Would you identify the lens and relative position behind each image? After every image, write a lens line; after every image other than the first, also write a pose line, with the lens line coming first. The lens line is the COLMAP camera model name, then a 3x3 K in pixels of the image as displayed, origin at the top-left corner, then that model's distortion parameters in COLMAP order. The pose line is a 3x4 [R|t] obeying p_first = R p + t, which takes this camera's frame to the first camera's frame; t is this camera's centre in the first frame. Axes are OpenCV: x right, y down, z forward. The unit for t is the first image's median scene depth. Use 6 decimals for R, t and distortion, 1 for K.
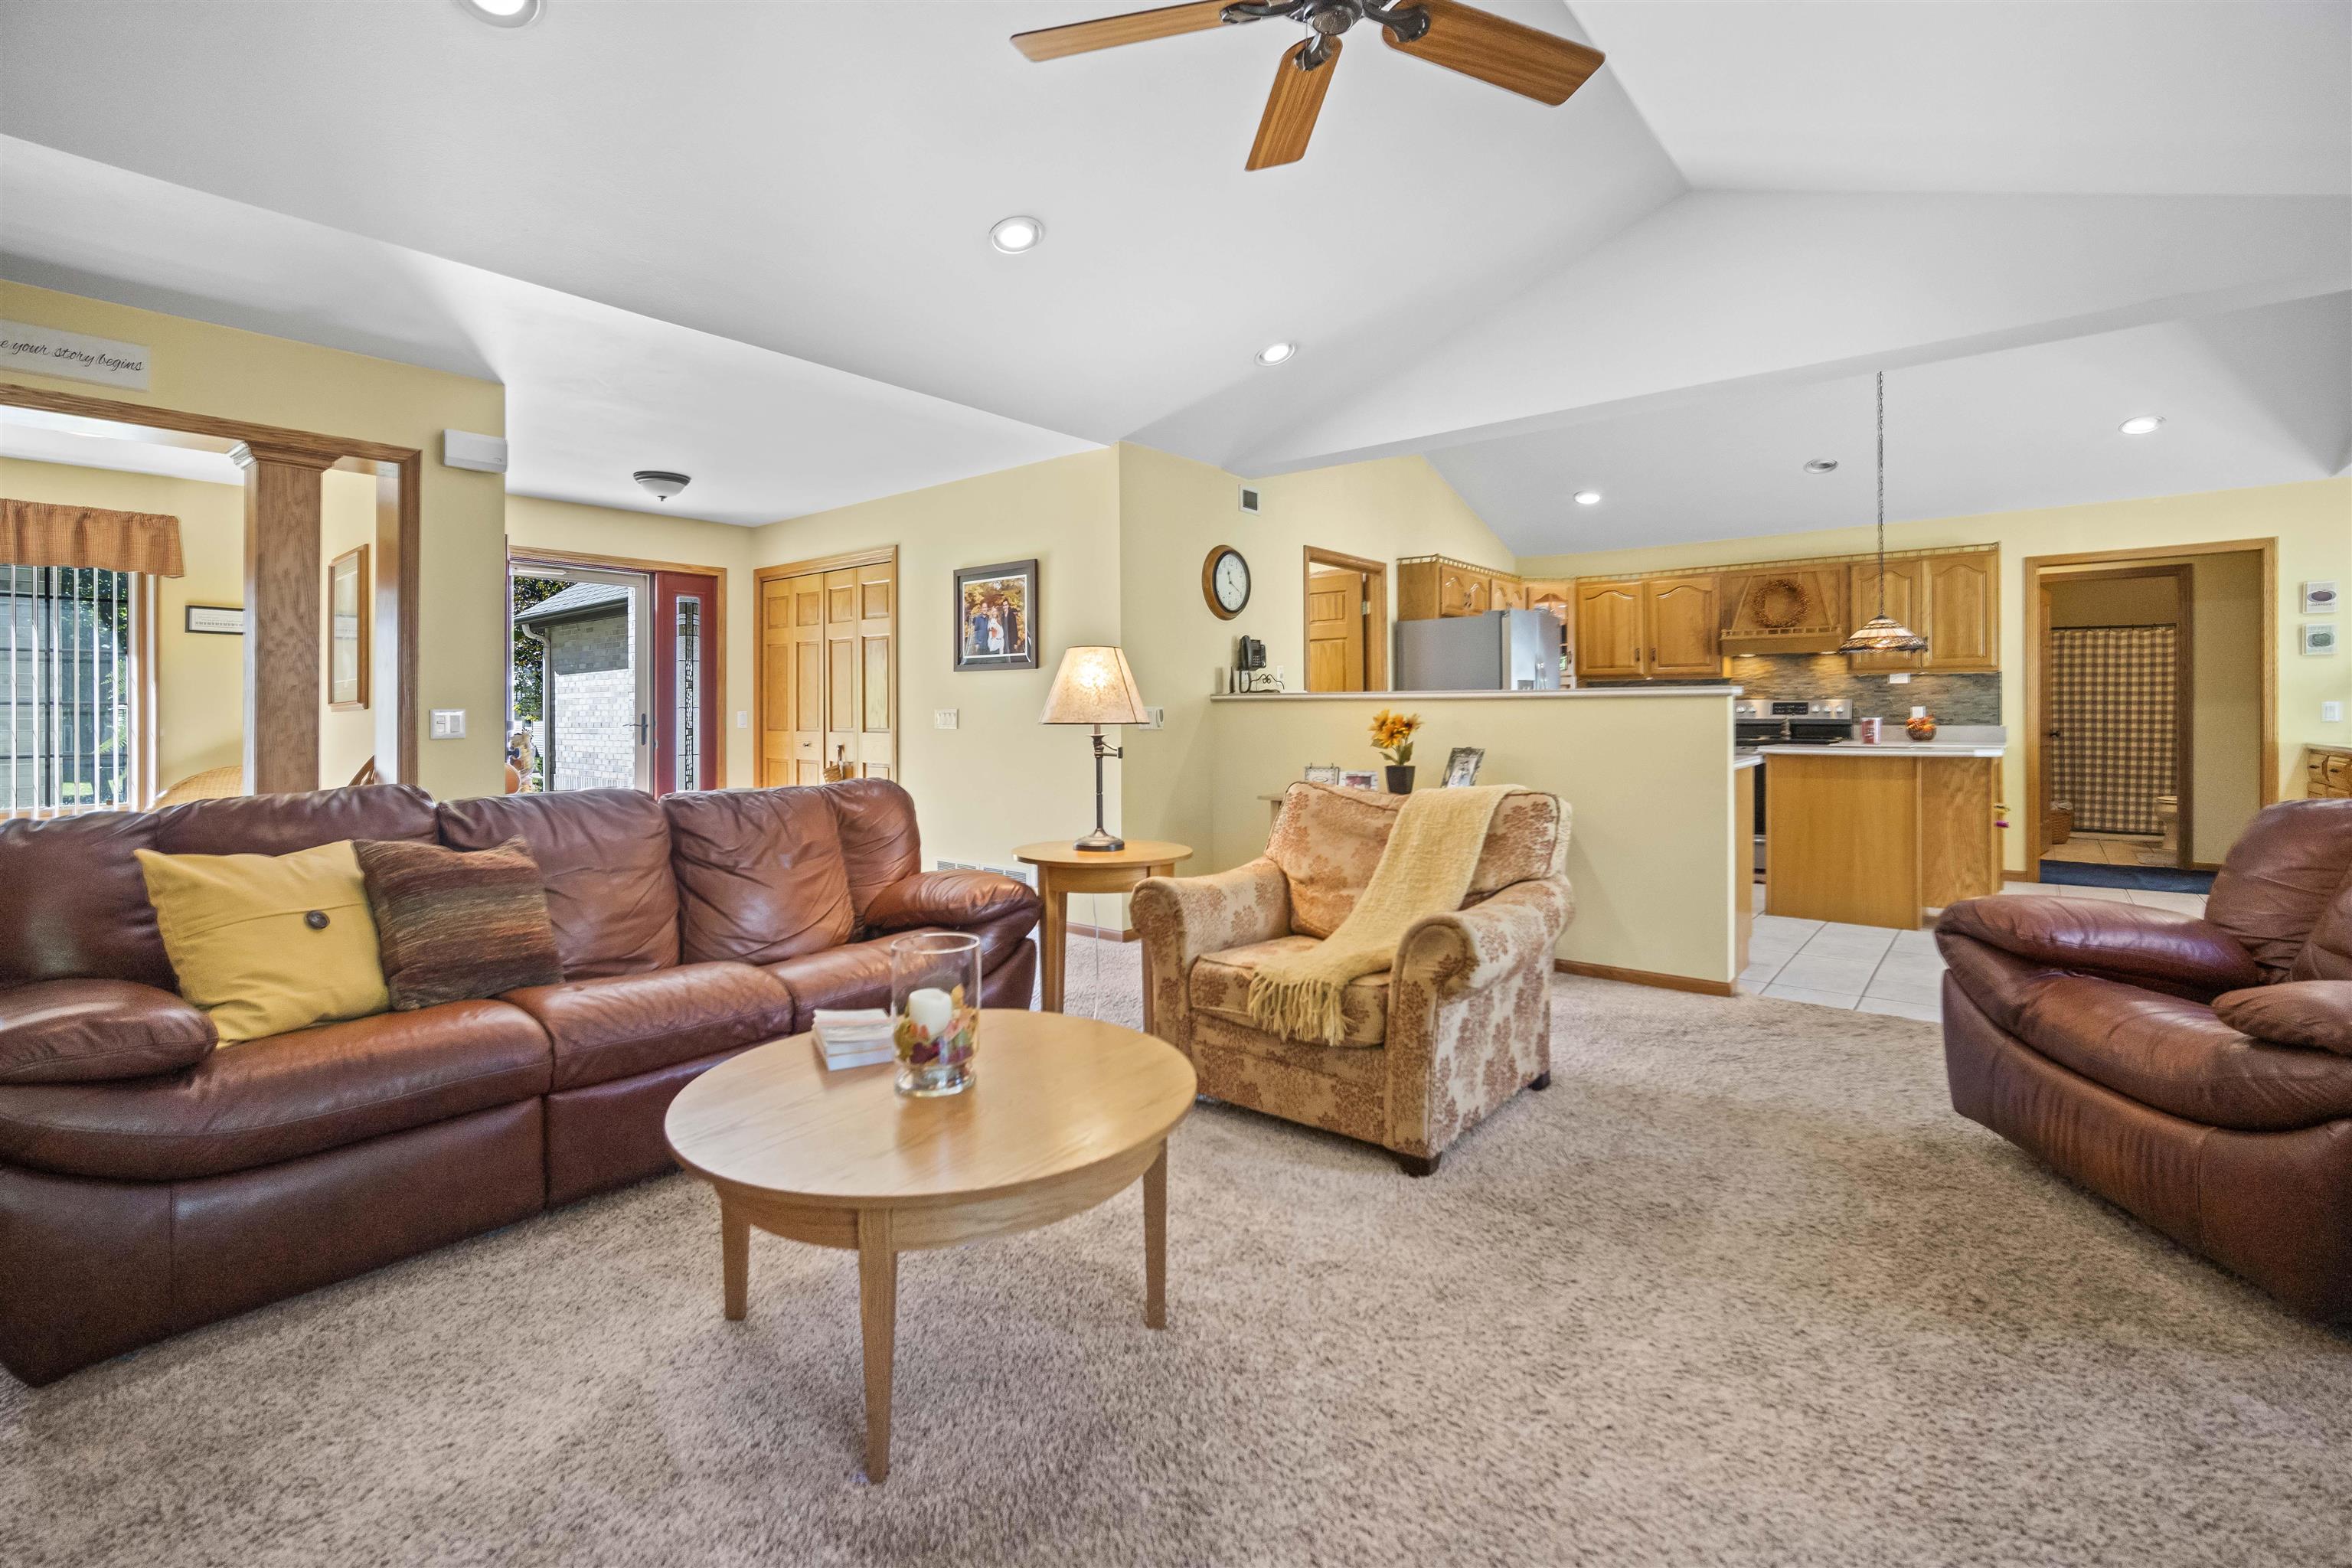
lens RADIAL K [[1043.0, 0, 1178.5], [0, 1043.0, 708.1], [0, 0, 1]] dist [-0.014196, 0.004862]
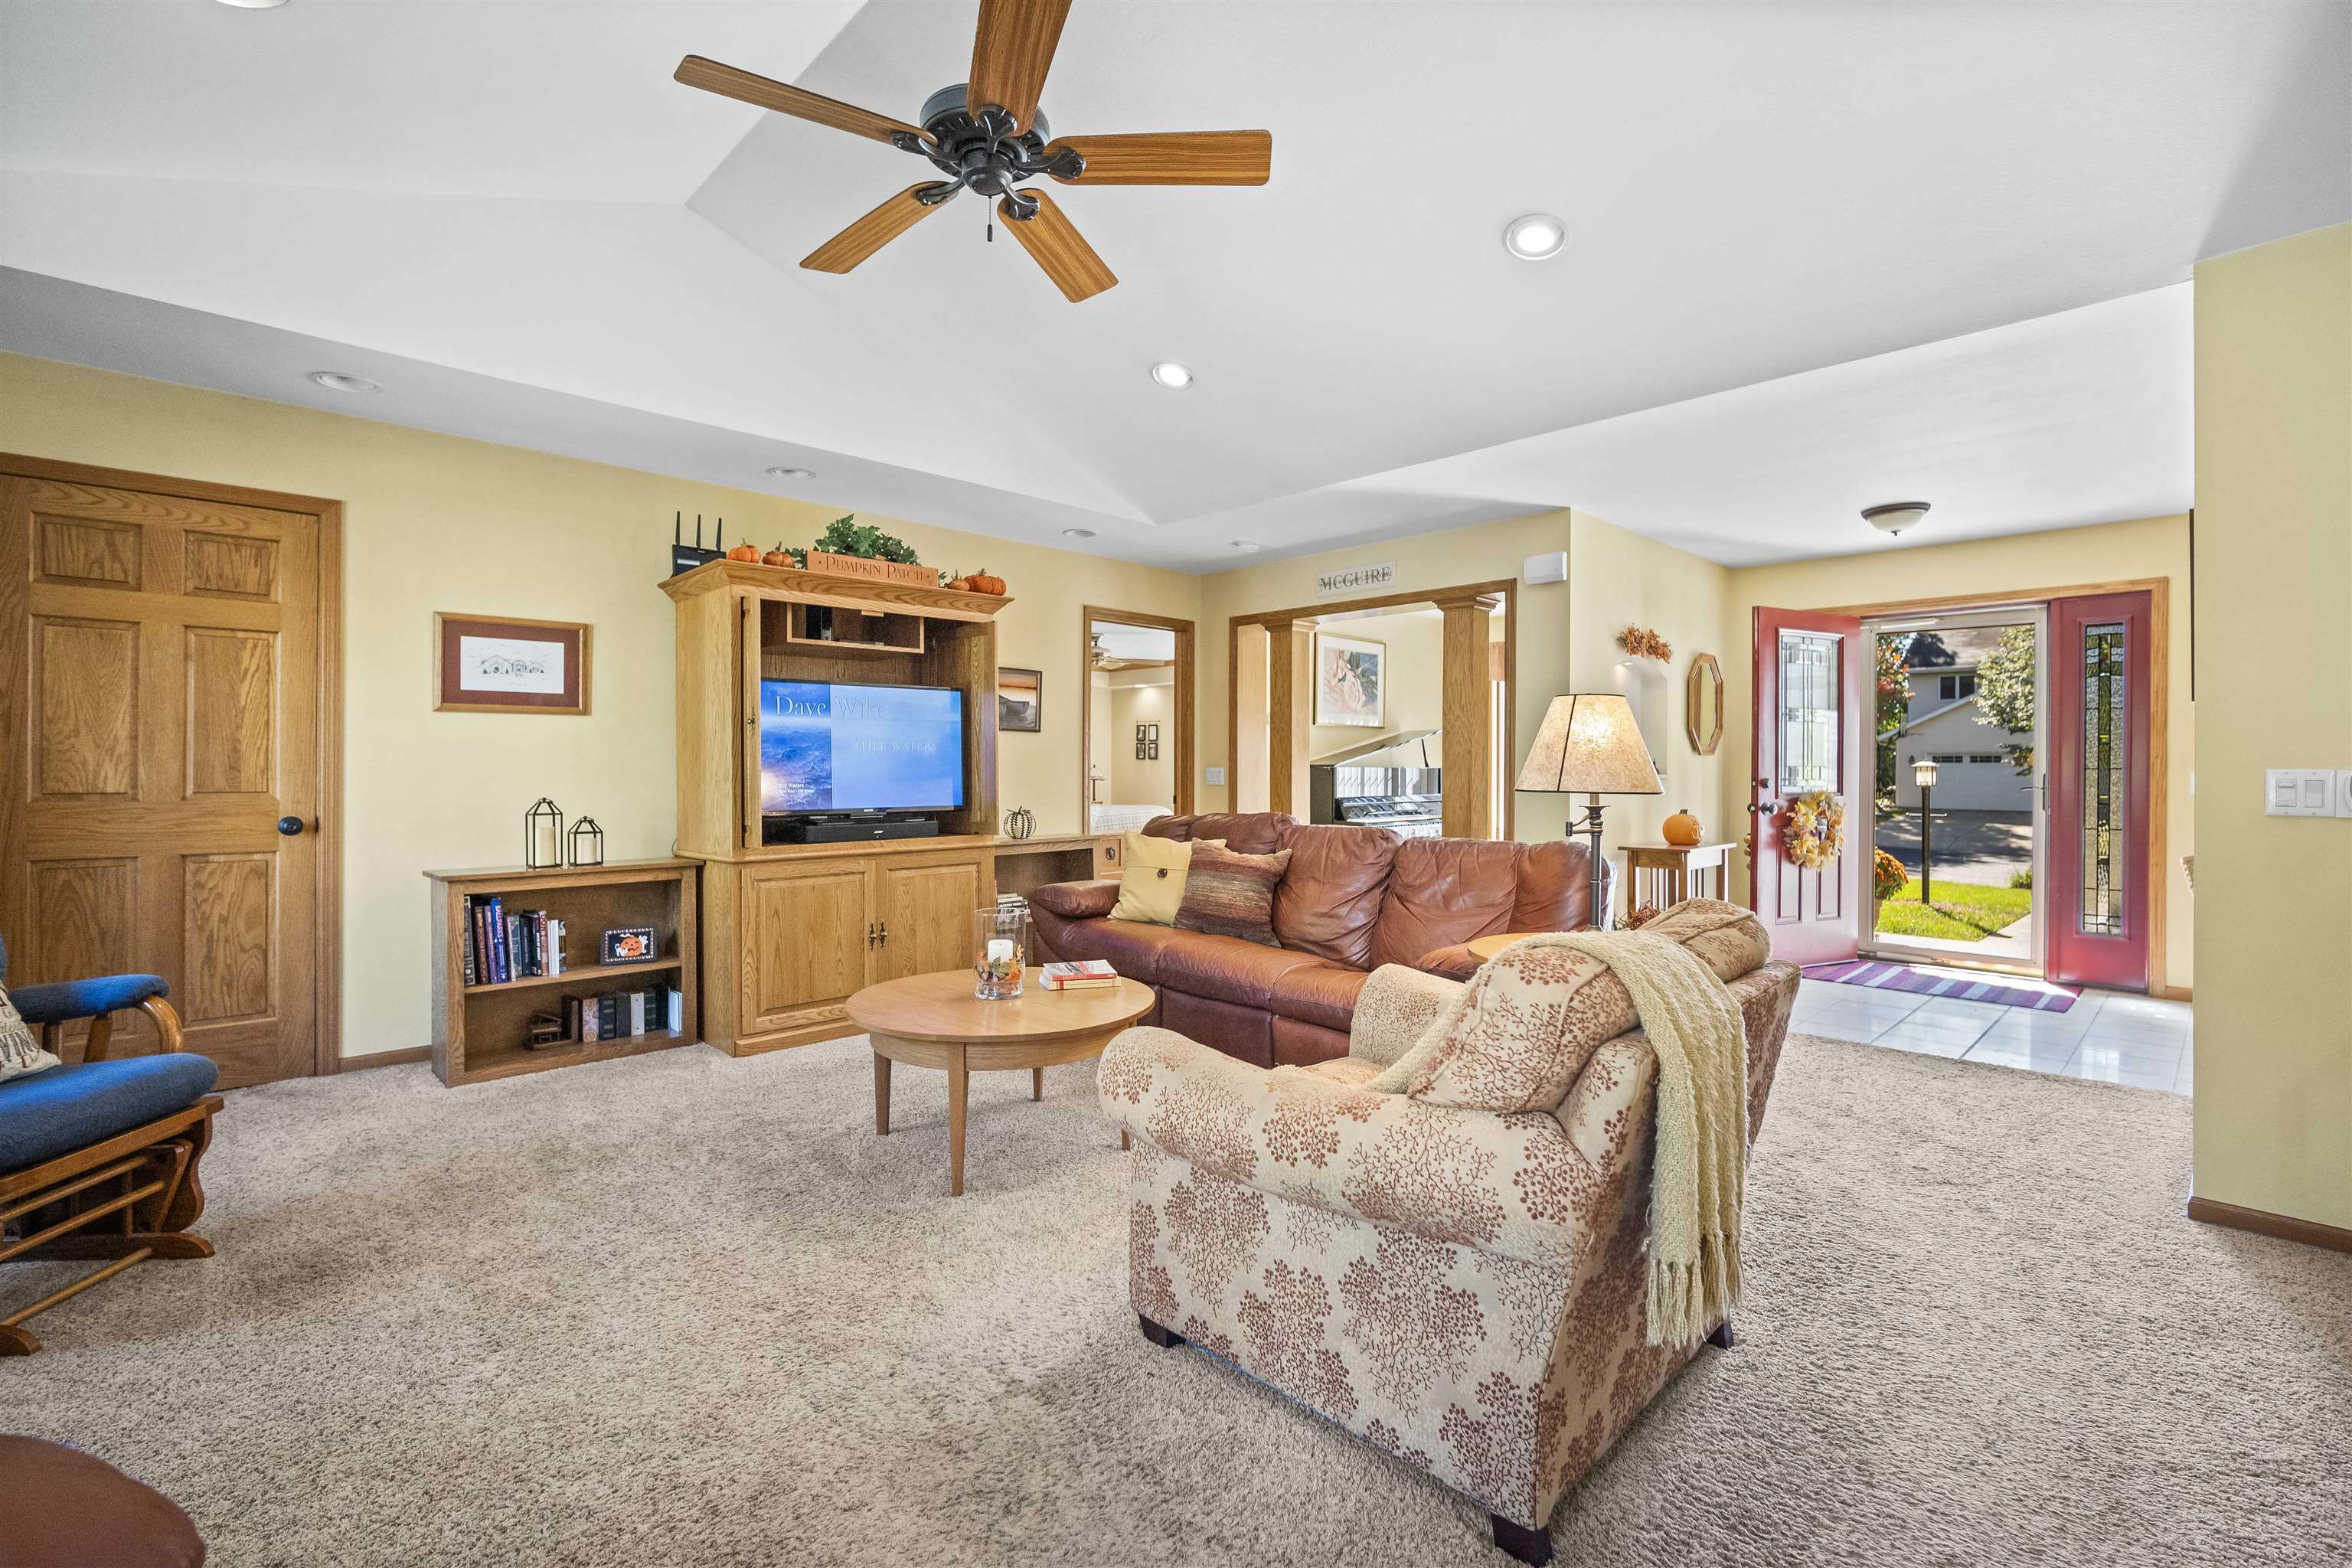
lens RADIAL K [[1041.0, 0, 1169.3], [0, 1041.0, 755.4], [0, 0, 1]] dist [-0.010537, 0.000820]
pose [[-0.115137, -0.007115, -0.993324, 0.432769], [0.001076, 0.999973, -0.007287, -0.004012], [0.993349, -0.001908, -0.115126, 0.453457]]
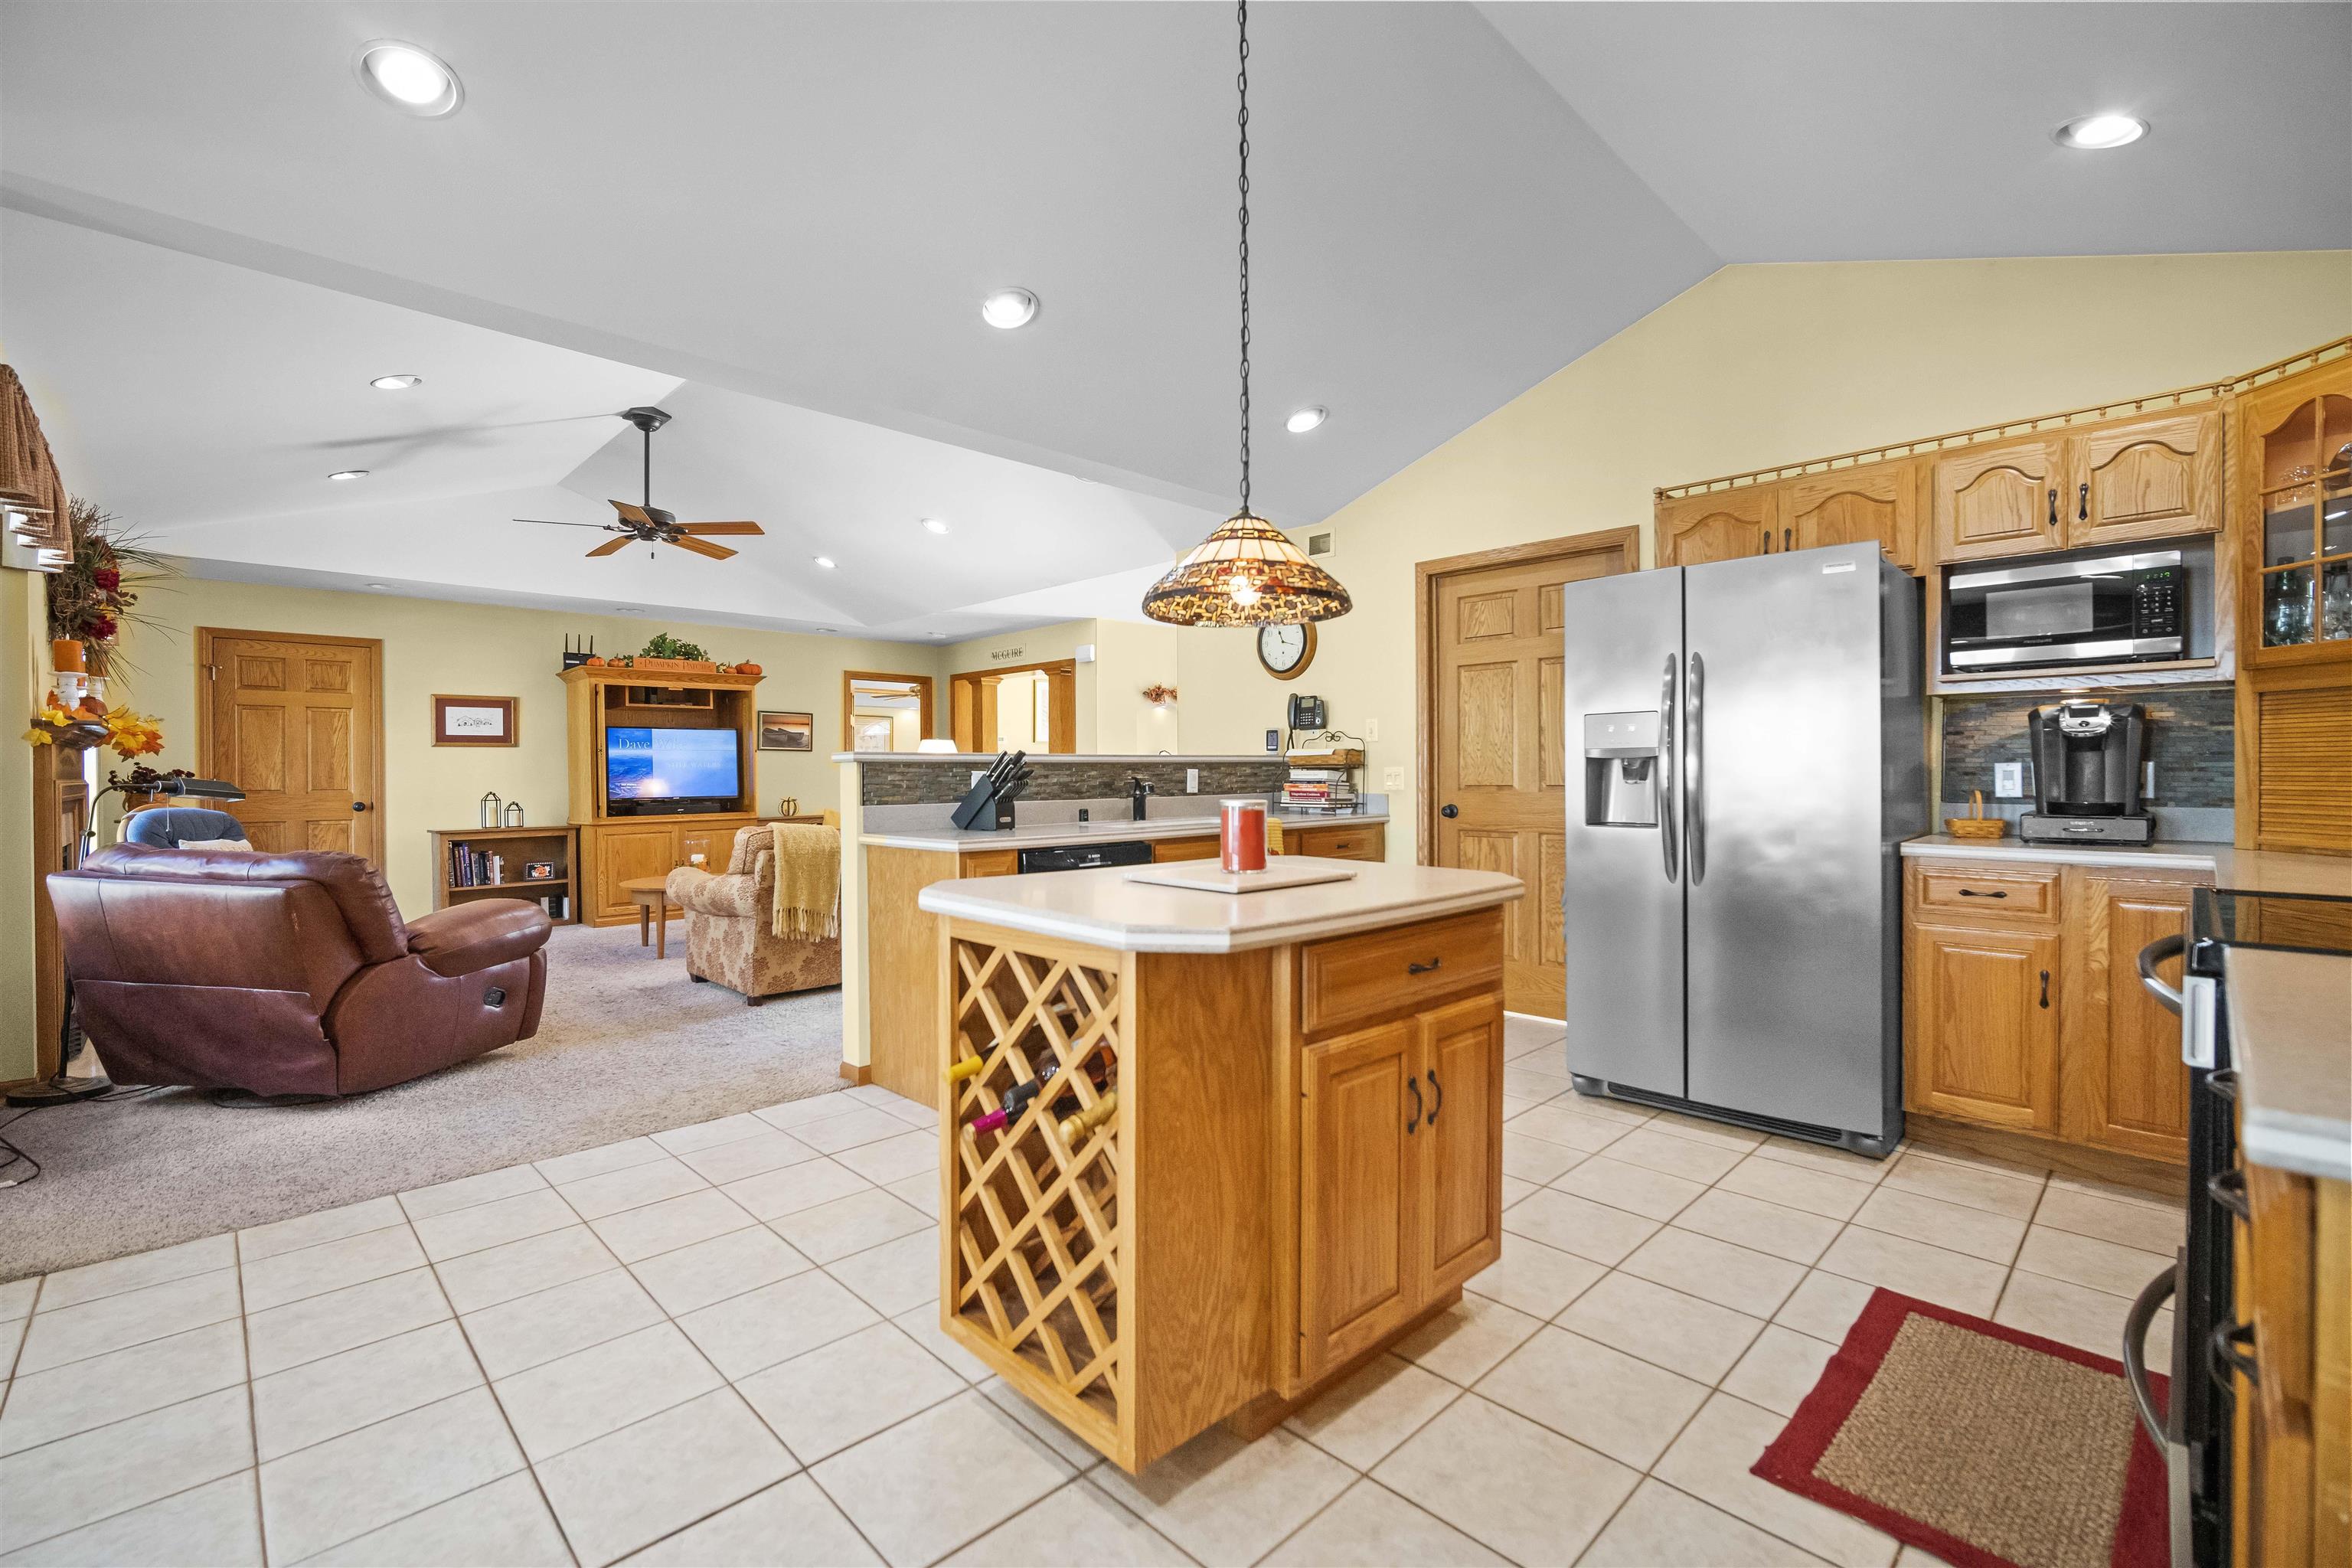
lens RADIAL K [[1026.5, 0, 1179.3], [0, 1026.5, 766.9], [0, 0, 1]] dist [-0.010337, 0.001122]
pose [[-0.108762, 0.000359, -0.994068, 0.963689], [0.010535, 0.999944, -0.000791, -0.002626], [0.994012, -0.010558, -0.108760, 0.947132]]
